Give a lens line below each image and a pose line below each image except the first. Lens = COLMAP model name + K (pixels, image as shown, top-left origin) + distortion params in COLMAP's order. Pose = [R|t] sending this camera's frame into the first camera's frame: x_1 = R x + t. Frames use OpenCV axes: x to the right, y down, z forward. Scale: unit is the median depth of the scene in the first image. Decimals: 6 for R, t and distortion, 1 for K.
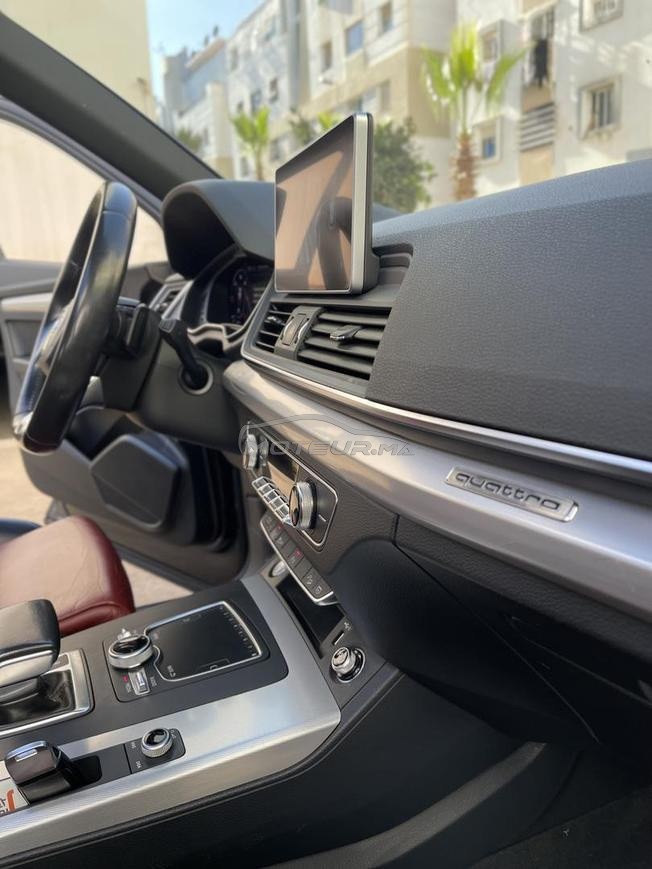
lens RADIAL K [[691.7, 0, 326.0], [0, 691.7, 434.5], [0, 0, 1]] dist [0.002069, -0.000401]
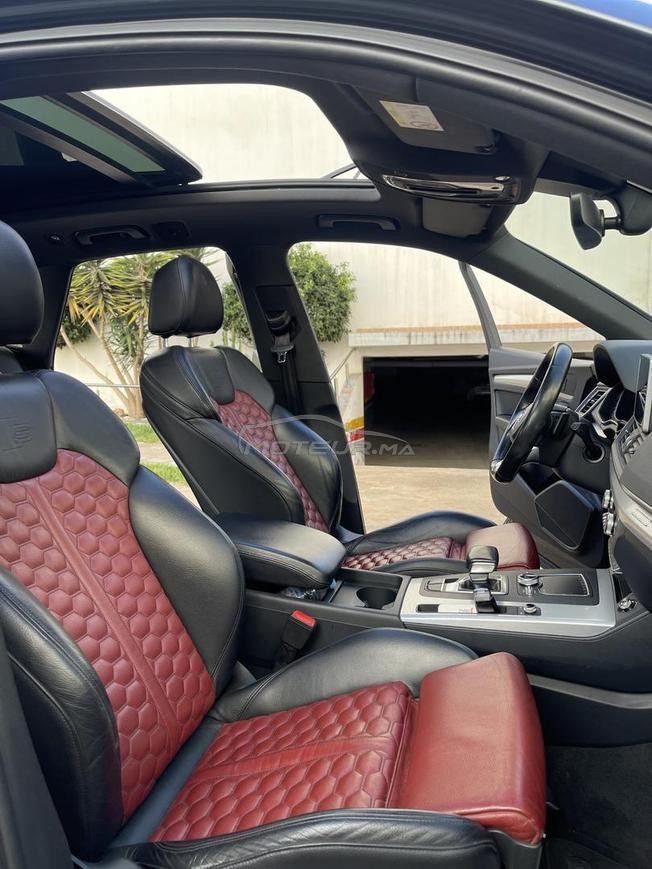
lens RADIAL K [[691.7, 0, 326.0], [0, 691.7, 434.5], [0, 0, 1]] dist [0.002069, -0.000401]
pose [[0.786599, 0.111817, -0.607255, 0.362359], [-0.147070, 0.989091, -0.008380, -0.017182], [0.599694, 0.095901, 0.794462, -0.855375]]
